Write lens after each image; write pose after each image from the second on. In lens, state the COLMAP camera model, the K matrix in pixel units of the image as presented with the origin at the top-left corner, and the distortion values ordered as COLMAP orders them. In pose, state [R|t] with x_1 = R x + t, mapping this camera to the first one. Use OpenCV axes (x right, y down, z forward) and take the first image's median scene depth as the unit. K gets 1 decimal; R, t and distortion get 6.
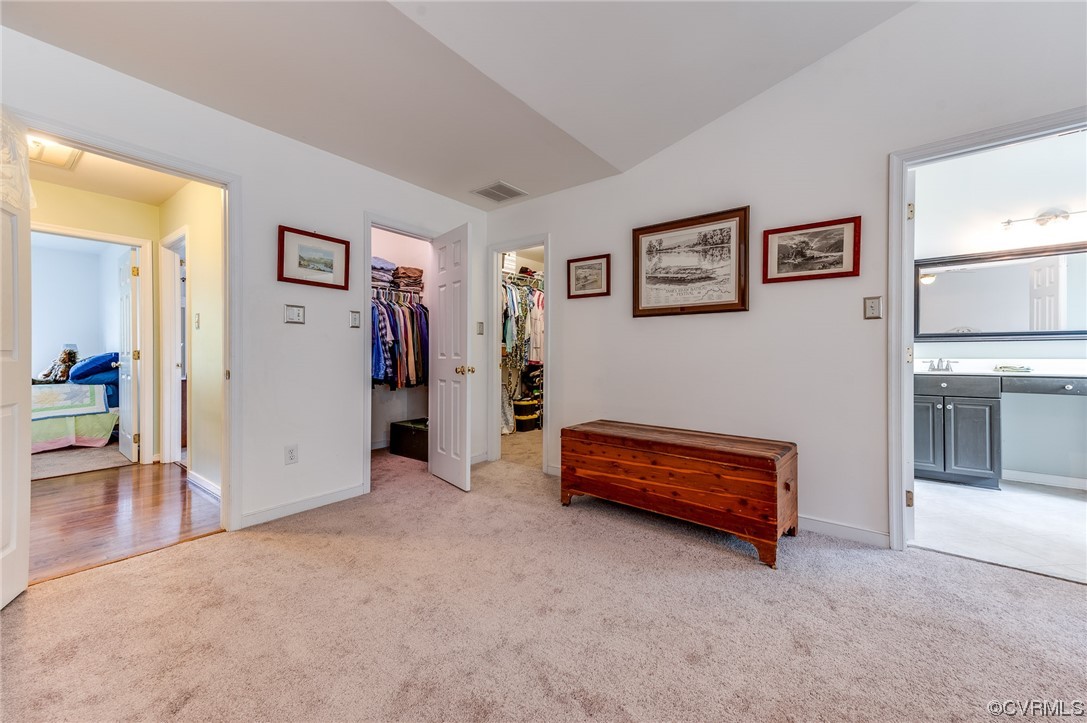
lens RADIAL K [[422.3, 0, 537.7], [0, 422.3, 359.9], [0, 0, 1]] dist [0.012375, 0.000067]
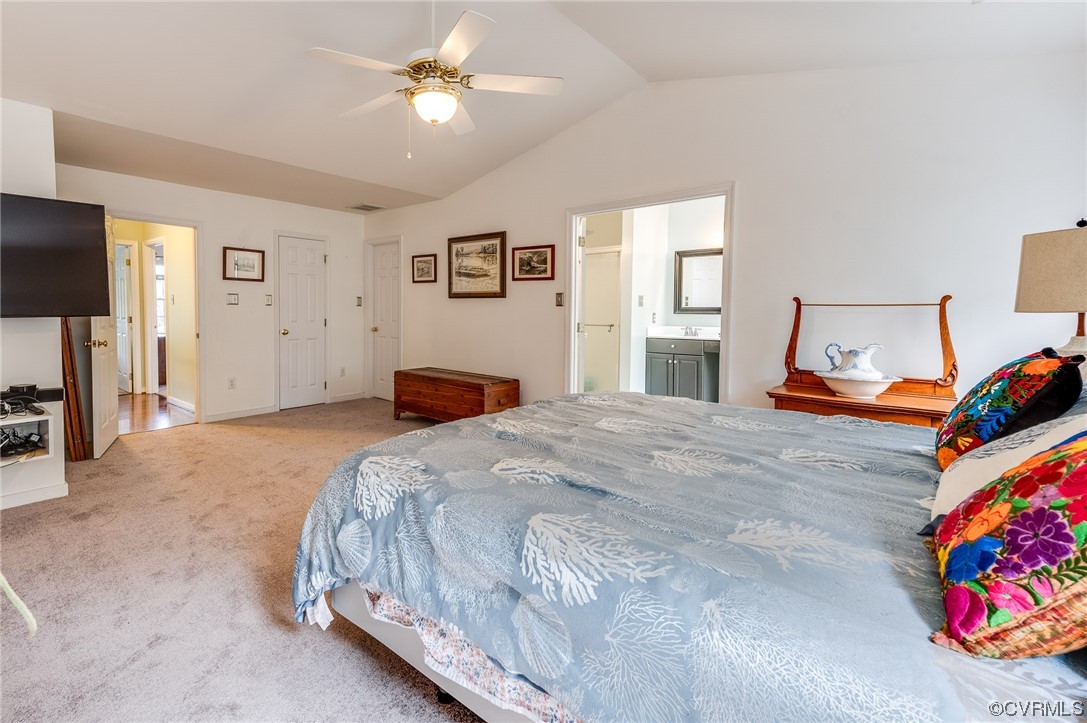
lens RADIAL K [[487.0, 0, 439.9], [0, 487.0, 334.6], [0, 0, 1]] dist [0.000741, 0.000065]
pose [[0.994034, 0.009000, -0.108701, 0.459800], [-0.004246, 0.999028, 0.043880, -0.058038], [0.108990, -0.043157, 0.993106, -0.844345]]
